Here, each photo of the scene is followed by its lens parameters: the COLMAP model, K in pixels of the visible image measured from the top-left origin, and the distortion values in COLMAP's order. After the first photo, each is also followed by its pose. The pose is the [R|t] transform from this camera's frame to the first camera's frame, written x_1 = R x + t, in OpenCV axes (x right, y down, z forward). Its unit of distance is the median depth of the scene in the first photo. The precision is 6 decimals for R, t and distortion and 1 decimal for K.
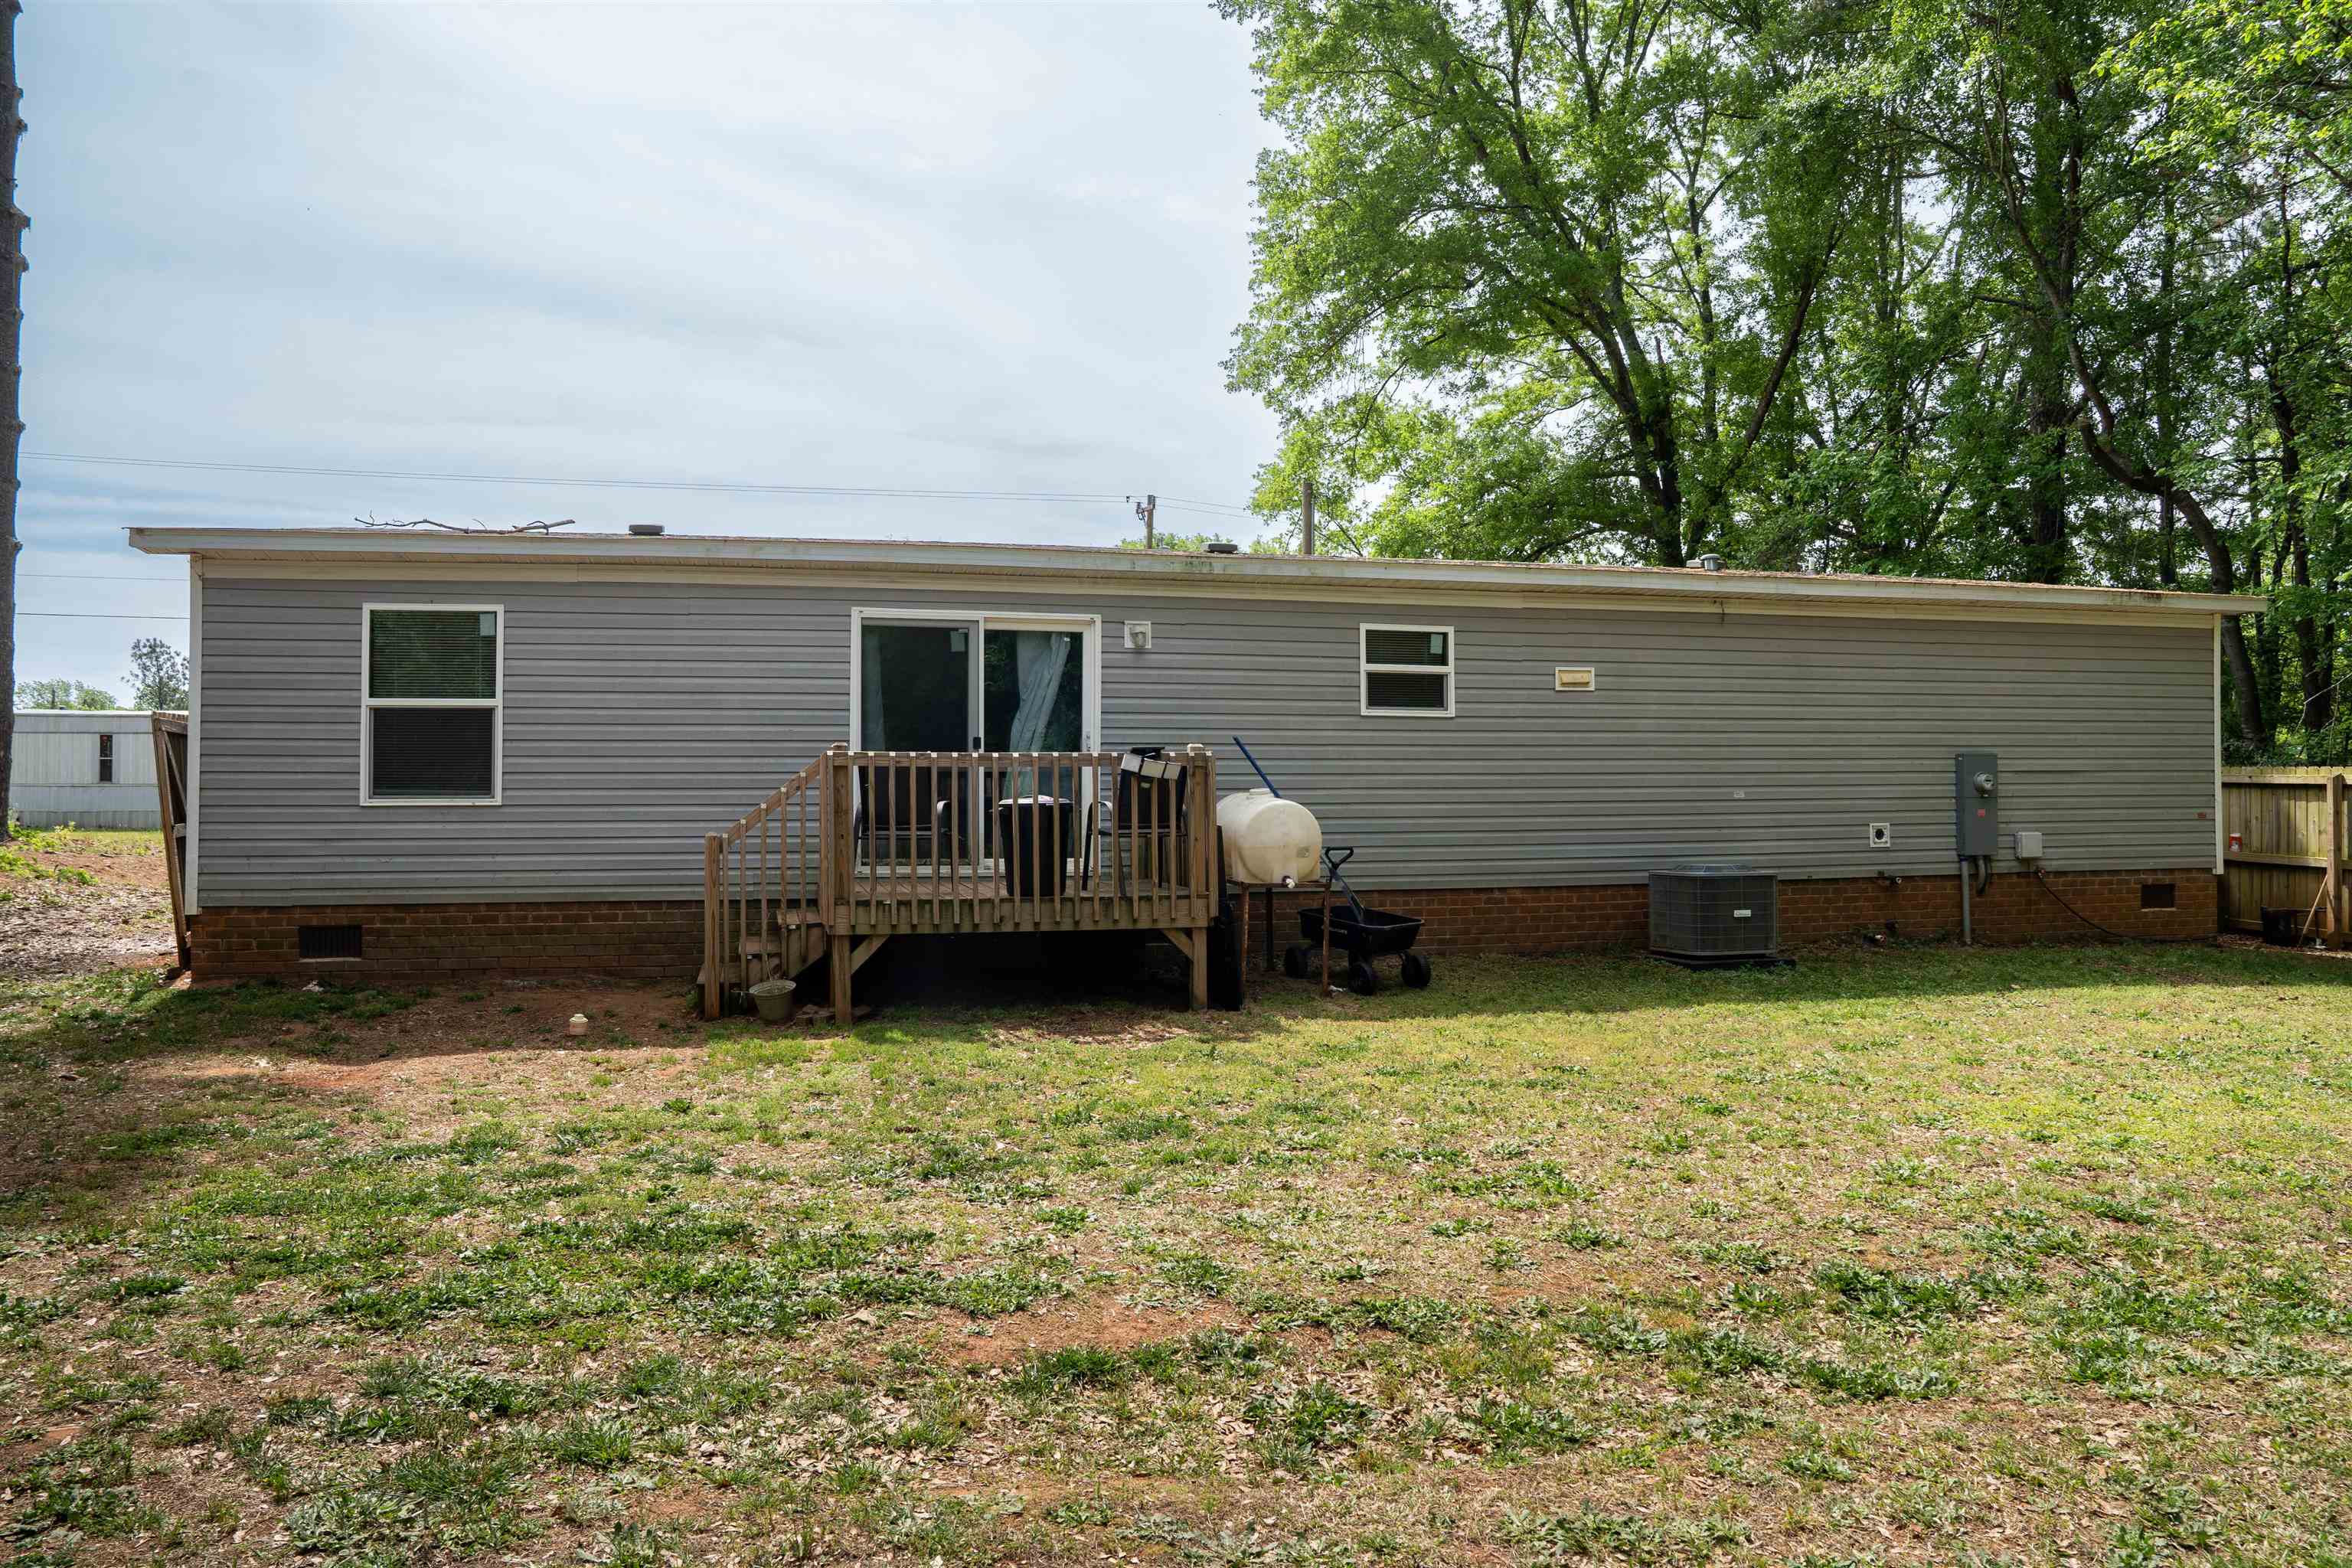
lens RADIAL K [[1569.4, 0, 1125.7], [0, 1569.4, 776.6], [0, 0, 1]] dist [-0.123741, 0.085836]
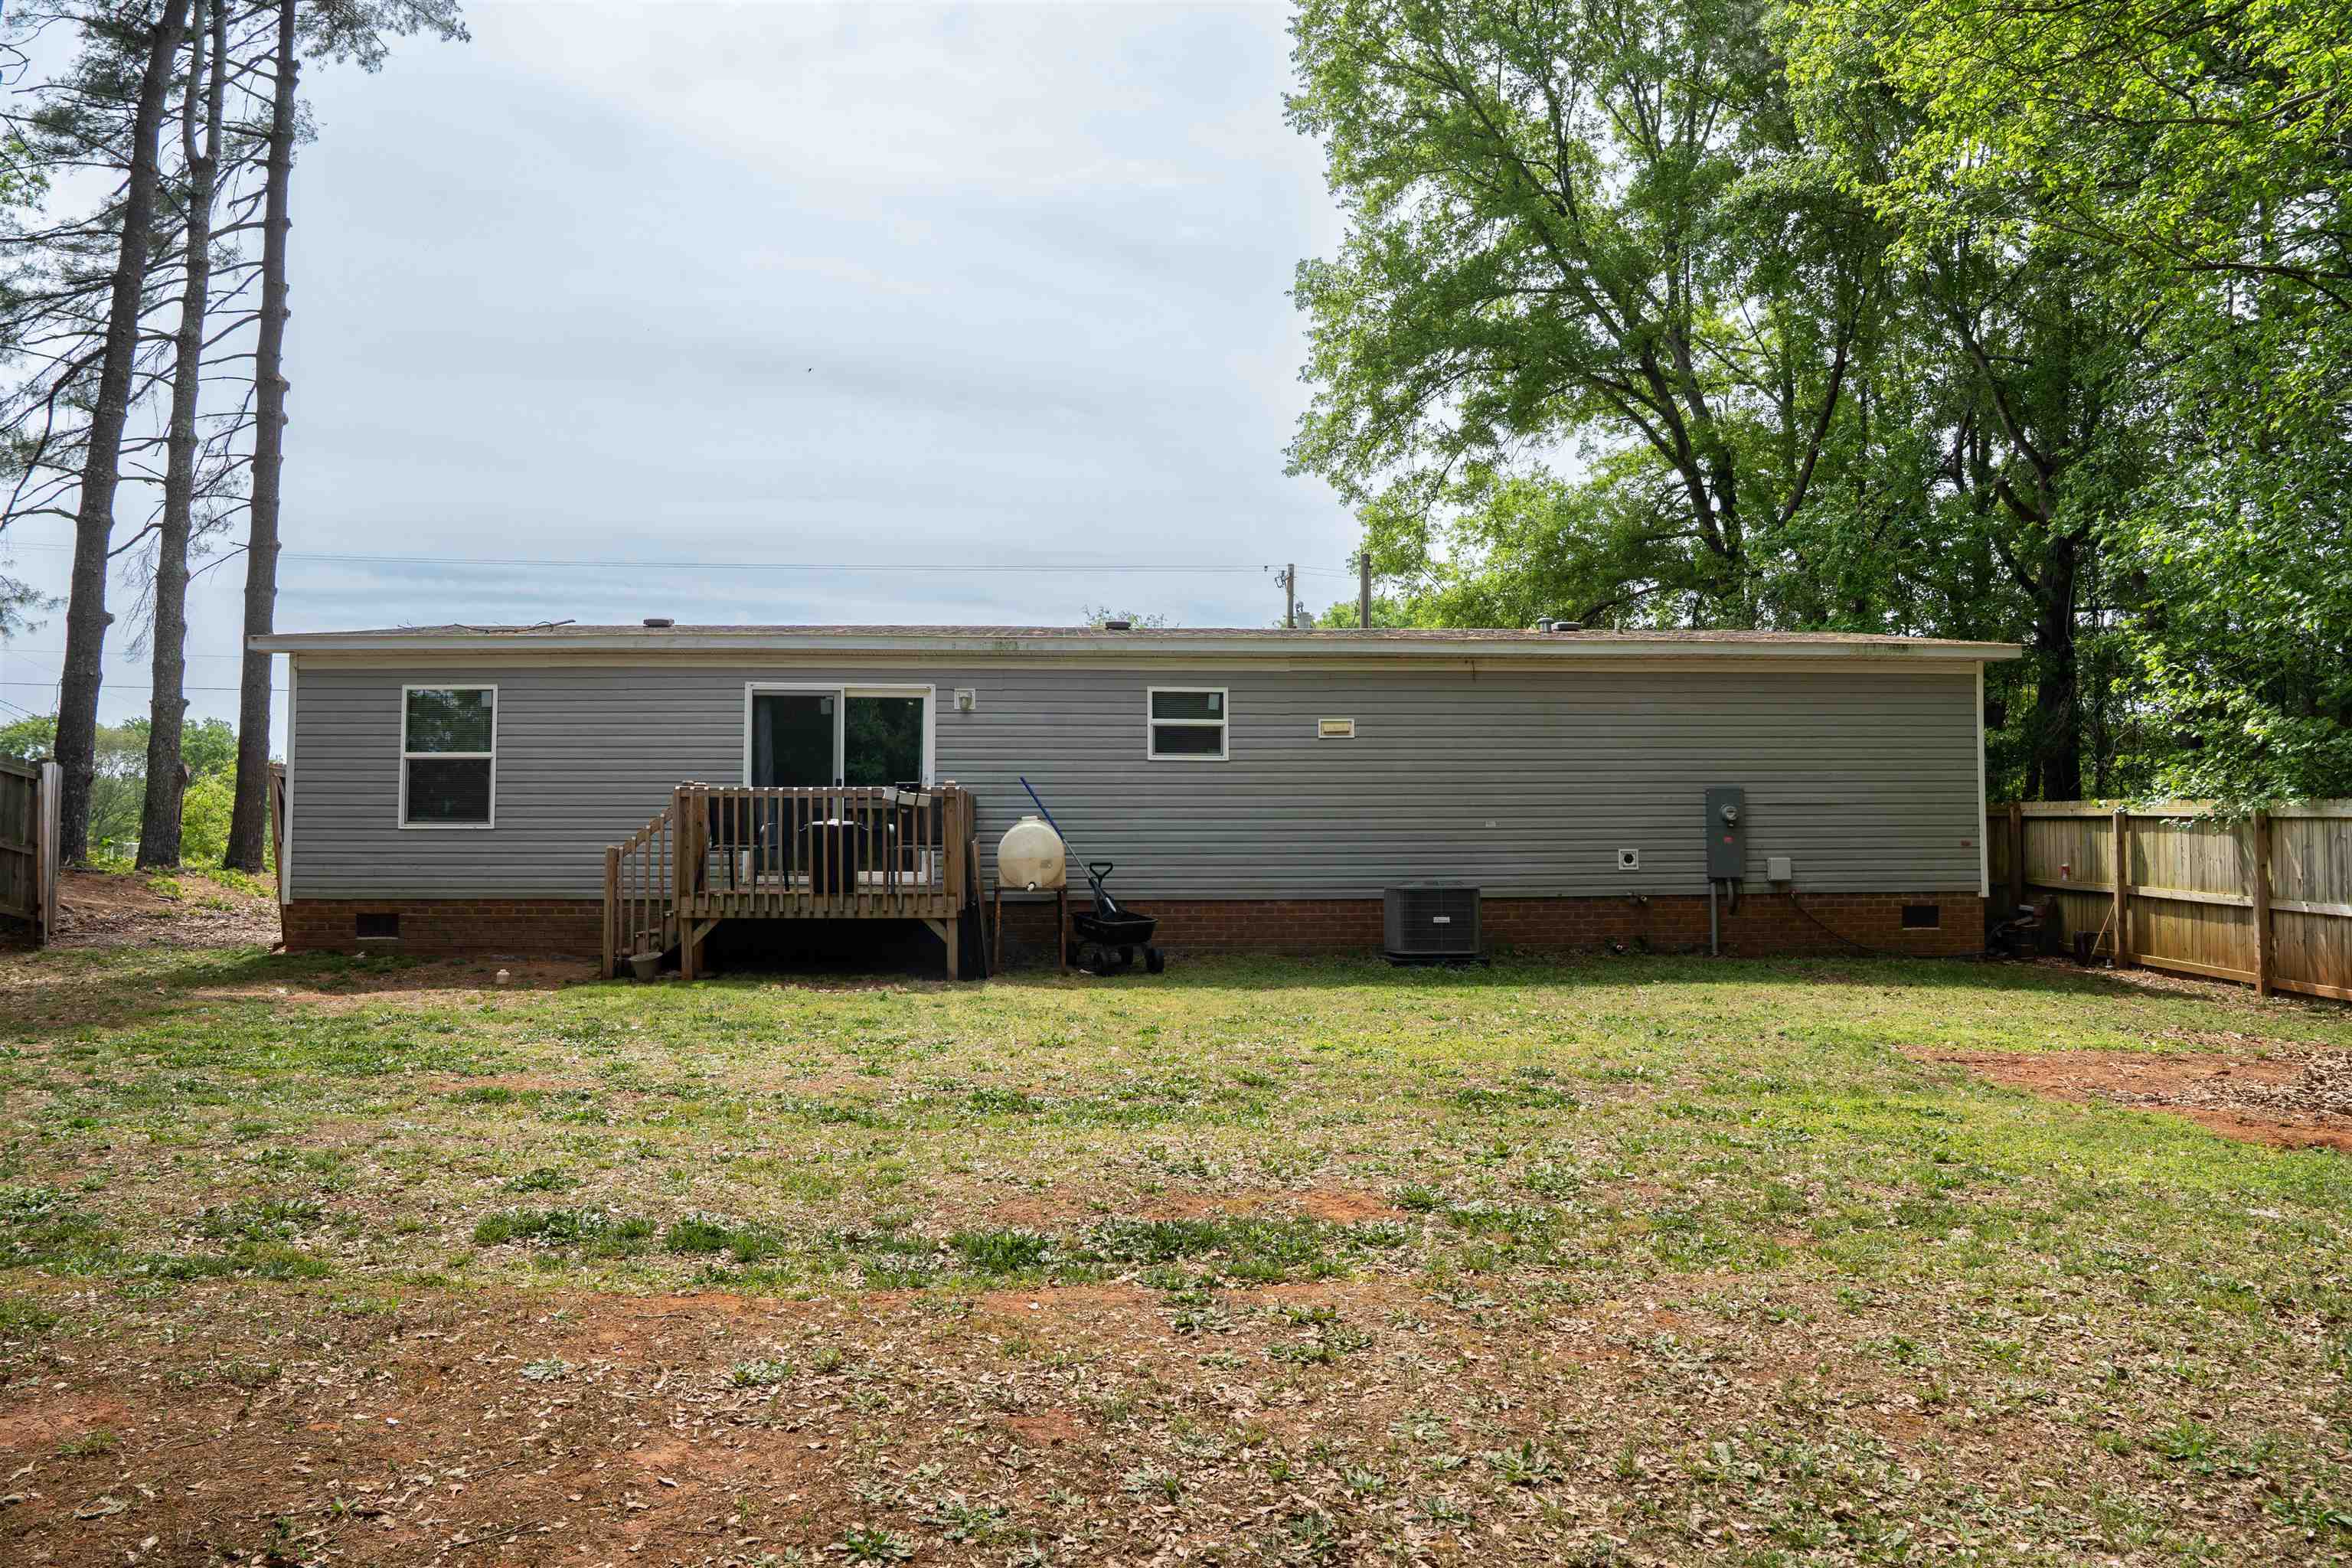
lens RADIAL K [[1569.4, 0, 1125.7], [0, 1569.4, 776.6], [0, 0, 1]] dist [-0.123741, 0.085836]
pose [[0.984588, -0.007513, -0.174727, 0.346913], [0.000481, 0.999189, -0.040254, 0.024256], [0.174887, 0.039550, 0.983794, -0.232837]]
